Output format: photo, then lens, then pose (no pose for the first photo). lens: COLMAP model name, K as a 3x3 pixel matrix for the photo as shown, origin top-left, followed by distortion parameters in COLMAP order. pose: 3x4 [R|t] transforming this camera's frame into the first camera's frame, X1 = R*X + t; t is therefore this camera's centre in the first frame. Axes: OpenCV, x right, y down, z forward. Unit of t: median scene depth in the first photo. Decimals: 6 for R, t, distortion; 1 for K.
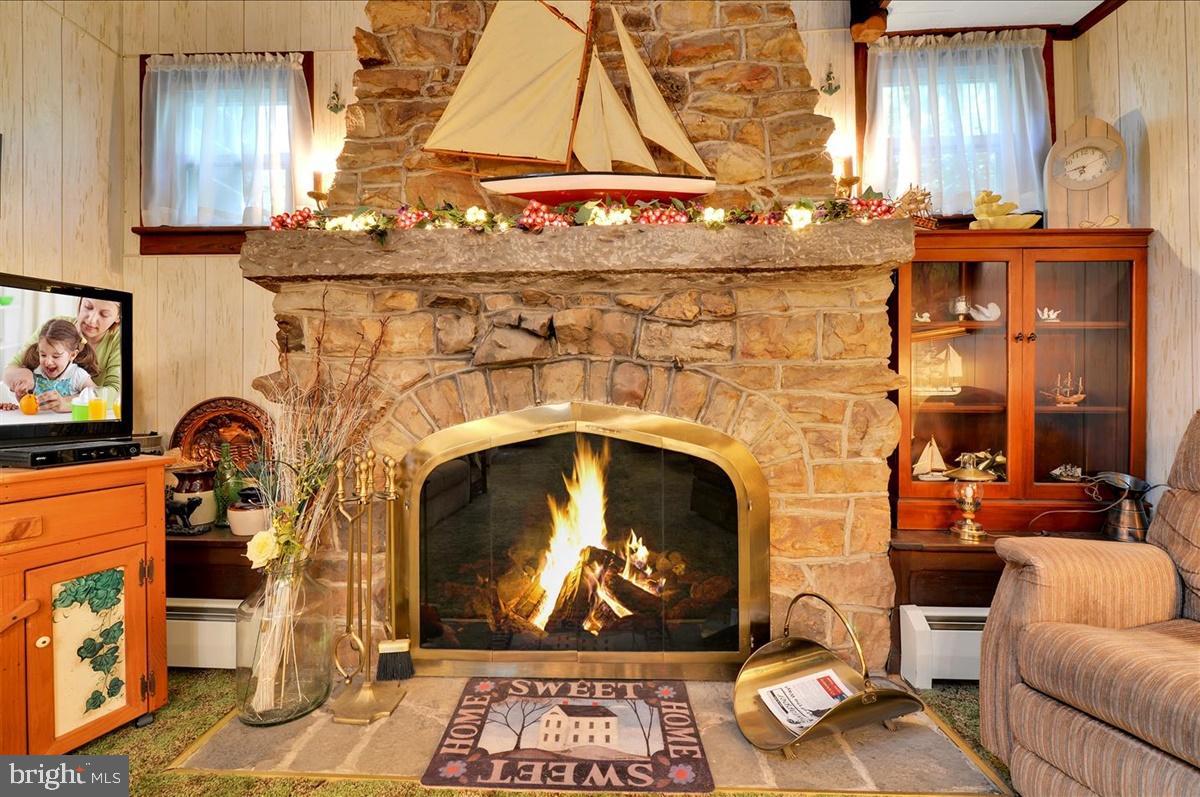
lens RADIAL K [[496.0, 0, 587.8], [0, 496.0, 398.5], [0, 0, 1]] dist [-0.006318, -0.001567]
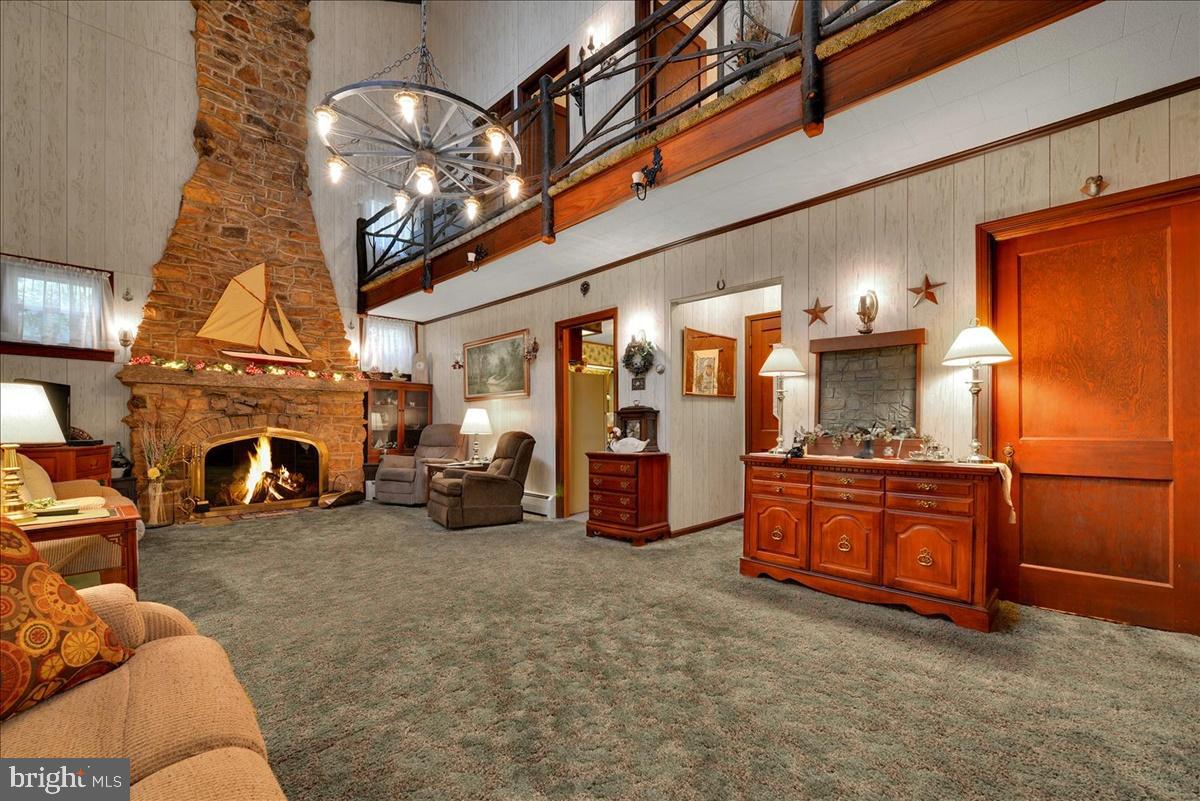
lens RADIAL K [[496.0, 0, 612.9], [0, 496.0, 422.8], [0, 0, 1]] dist [-0.006318, -0.001567]
pose [[0.651700, 0.008726, 0.758427, -0.982219], [-0.005712, 0.999962, -0.006597, -0.011826], [-0.758456, -0.000033, 0.651725, -2.817128]]
